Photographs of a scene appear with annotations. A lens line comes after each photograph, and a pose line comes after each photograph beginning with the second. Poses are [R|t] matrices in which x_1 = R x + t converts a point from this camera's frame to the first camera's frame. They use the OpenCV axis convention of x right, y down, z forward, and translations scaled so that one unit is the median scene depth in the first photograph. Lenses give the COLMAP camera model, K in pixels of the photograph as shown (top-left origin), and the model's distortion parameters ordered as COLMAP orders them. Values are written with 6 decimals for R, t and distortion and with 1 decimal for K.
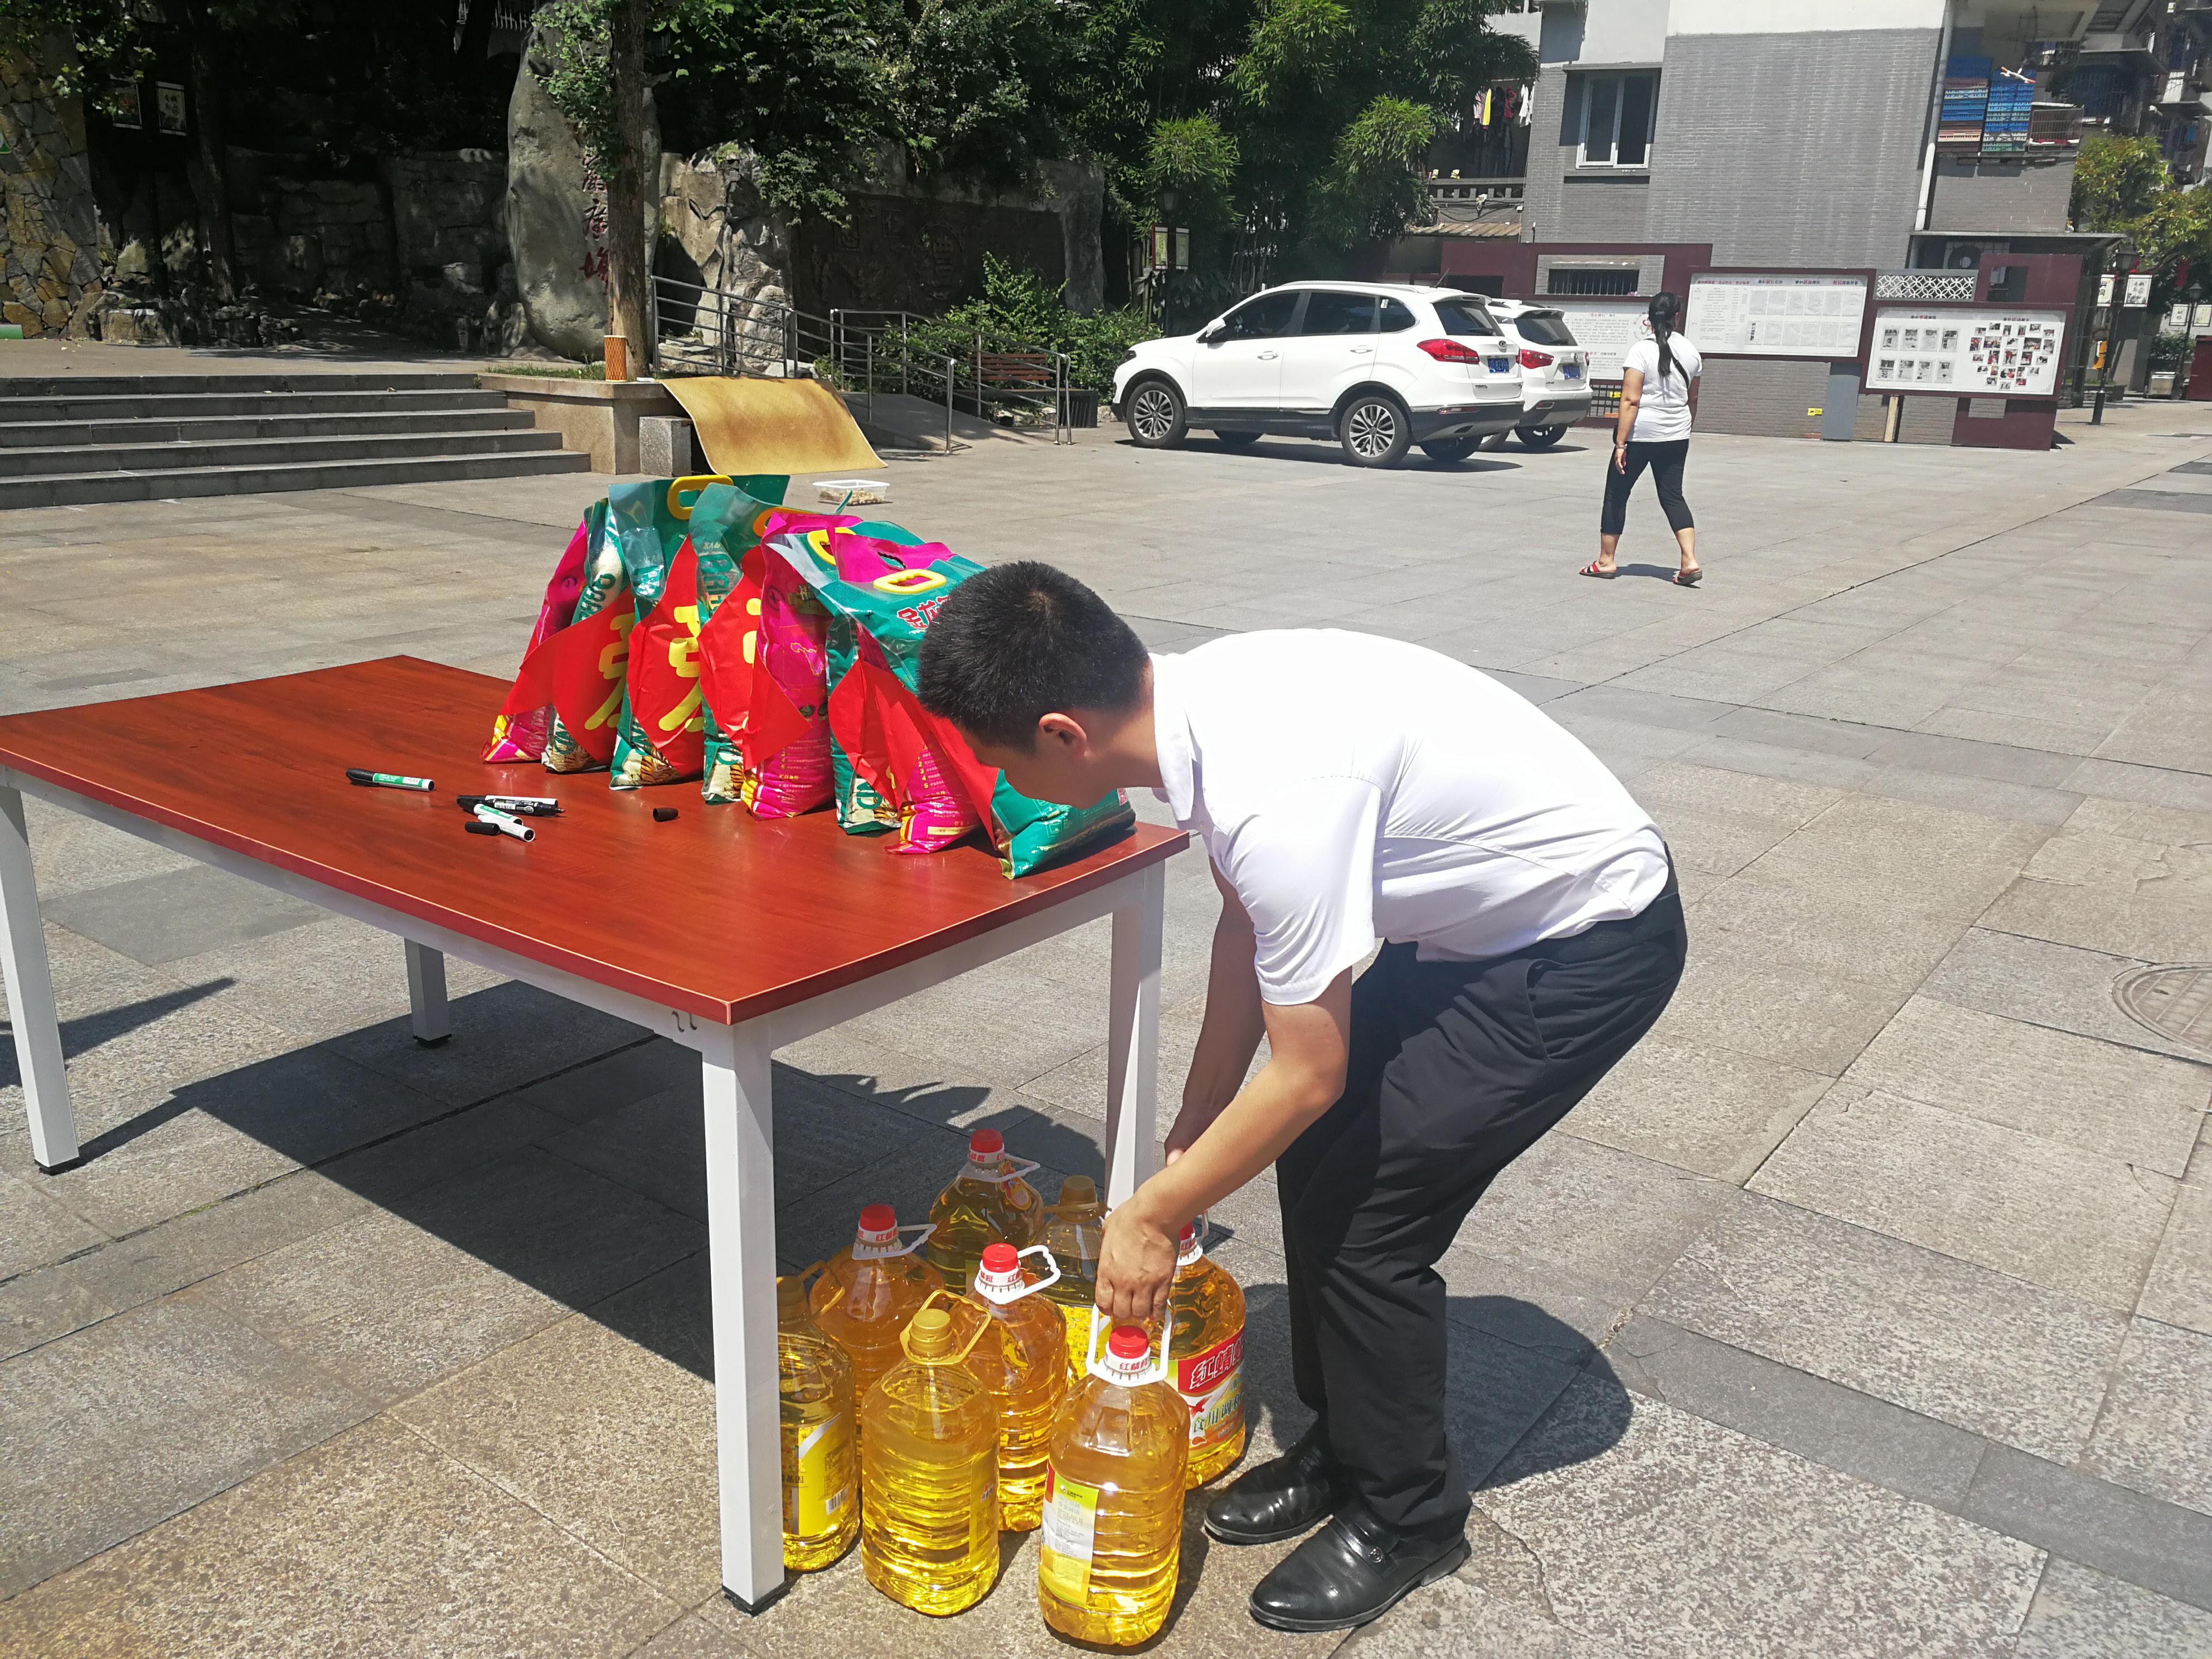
lens RADIAL K [[1791.0, 0, 1092.8], [0, 1791.0, 849.6], [0, 0, 1]] dist [-0.000635, -0.017221]
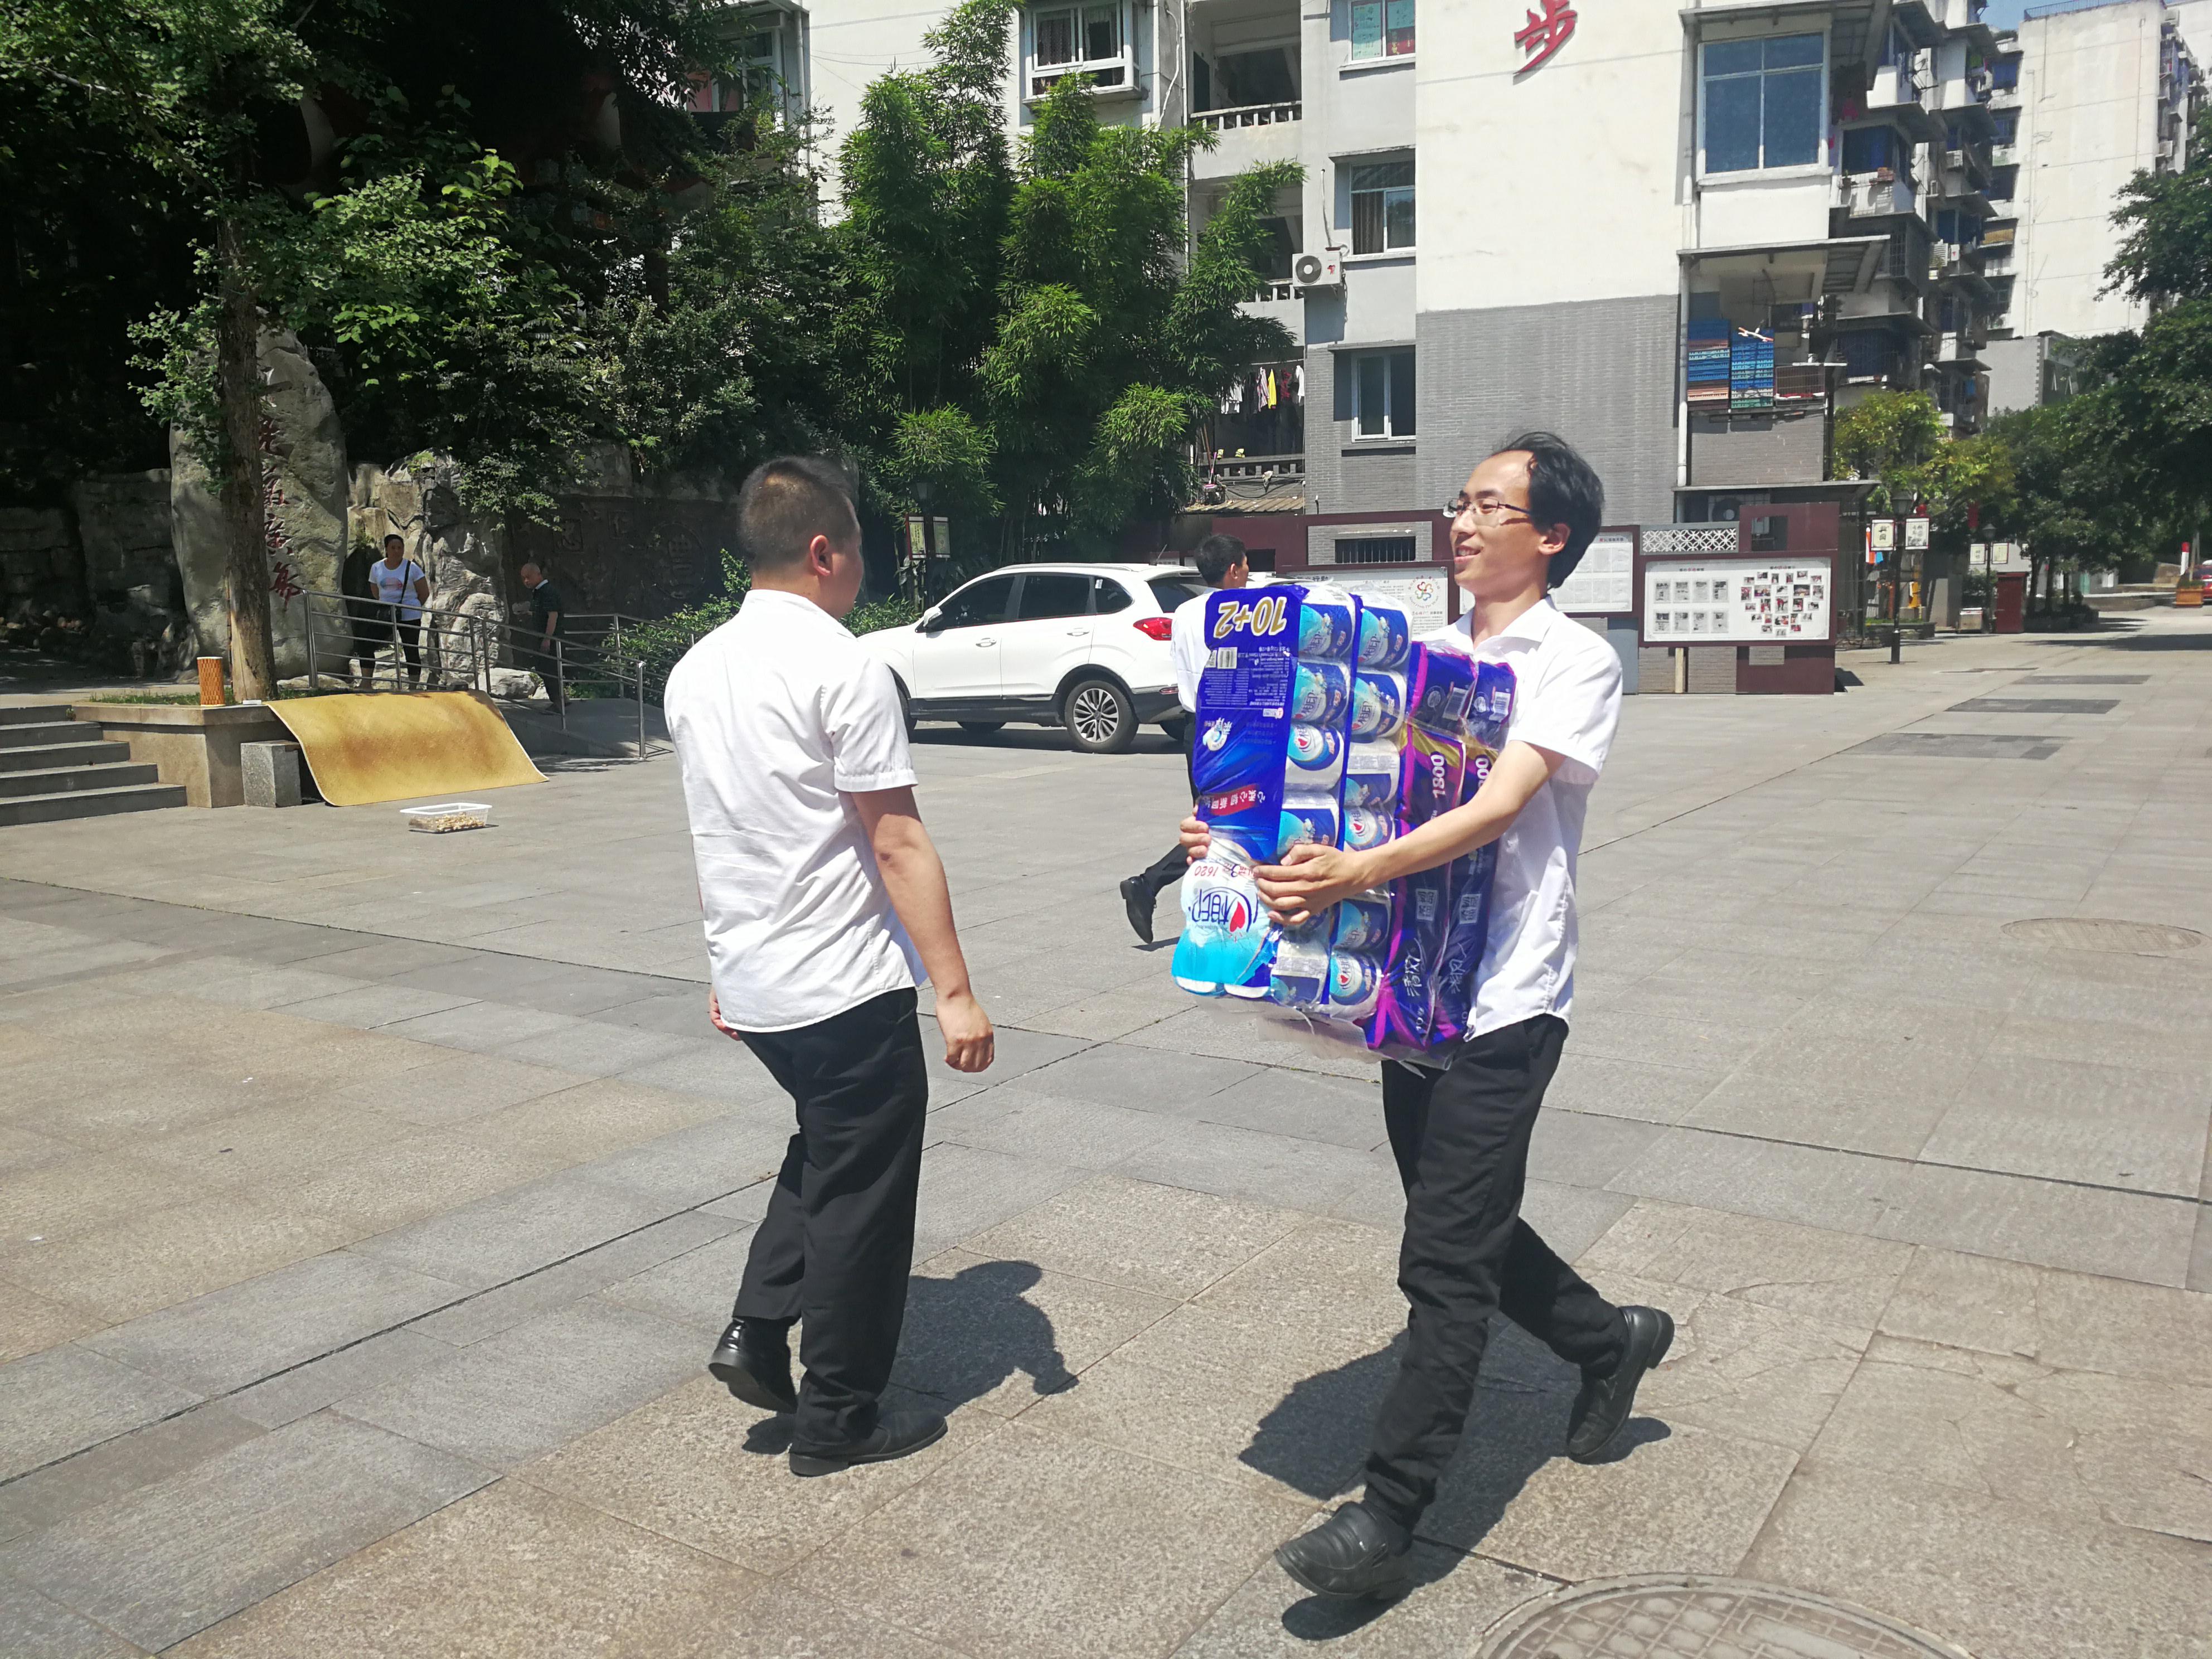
lens RADIAL K [[1791.0, 0, 1082.5], [0, 1791.0, 842.3], [0, 0, 1]] dist [-0.000635, -0.017221]
pose [[0.997196, -0.052531, 0.053293, 0.077450], [0.060125, 0.986442, -0.152702, -0.019985], [-0.044549, 0.155478, 0.986834, 0.067706]]
